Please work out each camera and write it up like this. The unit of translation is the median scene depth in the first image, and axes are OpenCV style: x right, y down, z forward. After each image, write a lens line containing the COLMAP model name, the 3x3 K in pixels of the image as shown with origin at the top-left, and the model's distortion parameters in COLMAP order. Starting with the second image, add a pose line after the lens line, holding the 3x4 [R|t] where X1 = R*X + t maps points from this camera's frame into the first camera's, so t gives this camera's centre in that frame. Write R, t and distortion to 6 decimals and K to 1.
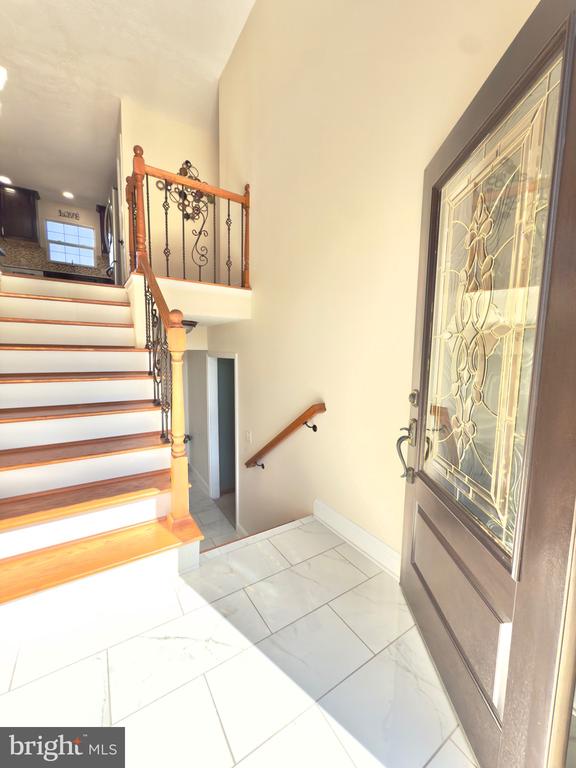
lens RADIAL K [[305.9, 0, 290.3], [0, 305.9, 385.1], [0, 0, 1]] dist [0.000699, -0.000373]
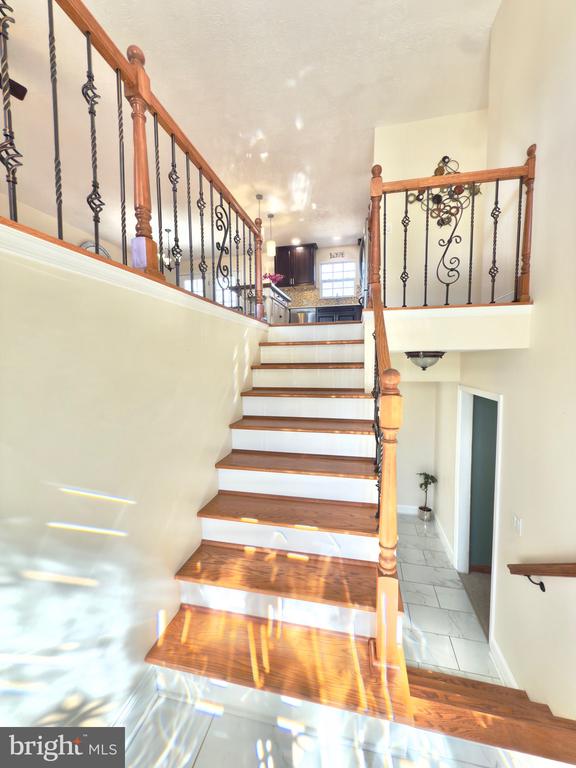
lens RADIAL K [[305.9, 0, 289.0], [0, 305.9, 383.7], [0, 0, 1]] dist [0.000699, -0.000373]
pose [[0.698872, 0.032784, -0.714495, -0.019378], [-0.057994, 0.998257, -0.010921, -0.103478], [0.712891, 0.049069, 0.699556, 0.186433]]
